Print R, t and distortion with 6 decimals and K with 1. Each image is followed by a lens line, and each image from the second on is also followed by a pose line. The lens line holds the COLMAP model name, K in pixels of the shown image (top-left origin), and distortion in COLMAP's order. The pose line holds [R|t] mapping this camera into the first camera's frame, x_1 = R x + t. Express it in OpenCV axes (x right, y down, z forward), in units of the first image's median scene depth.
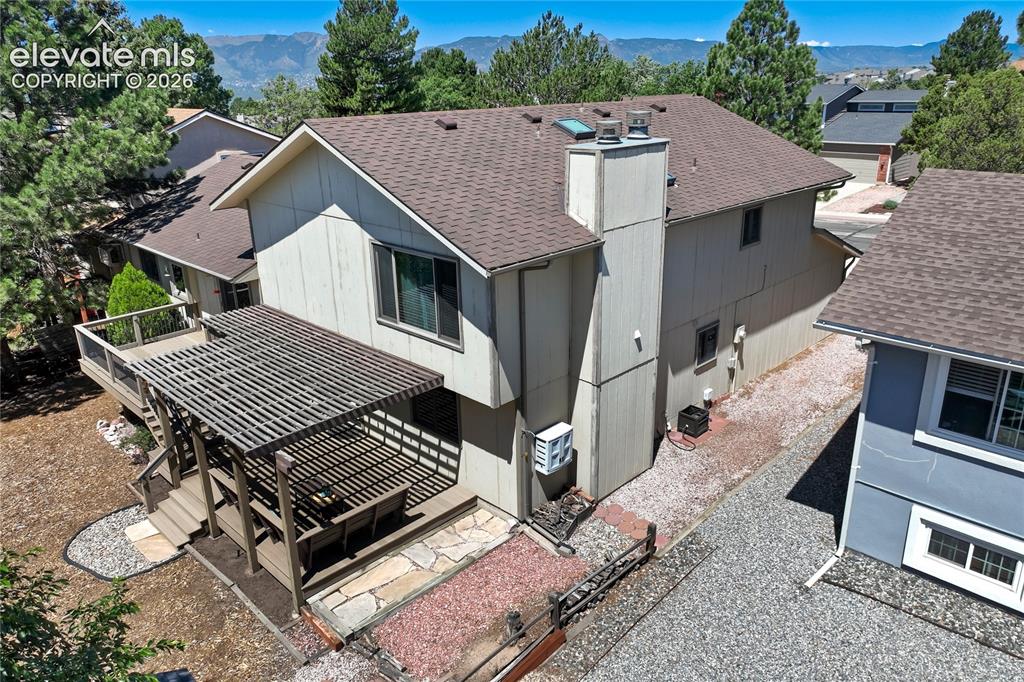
lens RADIAL K [[711.0, 0, 512.4], [0, 711.0, 338.1], [0, 0, 1]] dist [-0.002279, 0.000517]
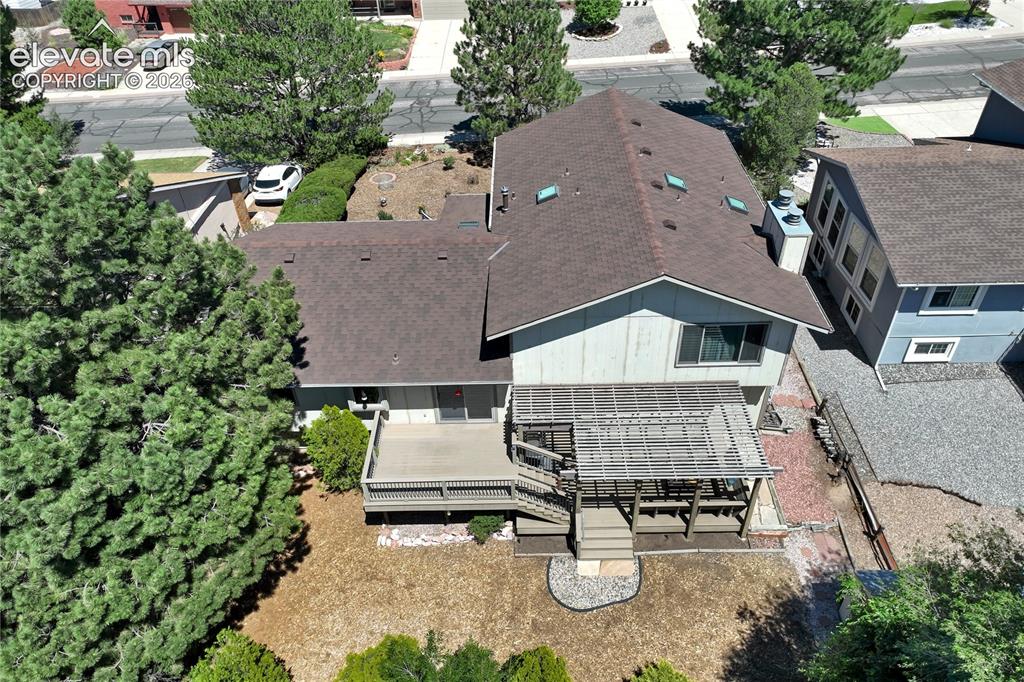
lens RADIAL K [[711.0, 0, 513.7], [0, 711.0, 342.2], [0, 0, 1]] dist [-0.002279, 0.000517]
pose [[0.711991, -0.442036, 0.545594, -1.350204], [0.251715, 0.886022, 0.389364, -0.814887], [-0.655521, -0.139889, 0.742107, 0.111205]]
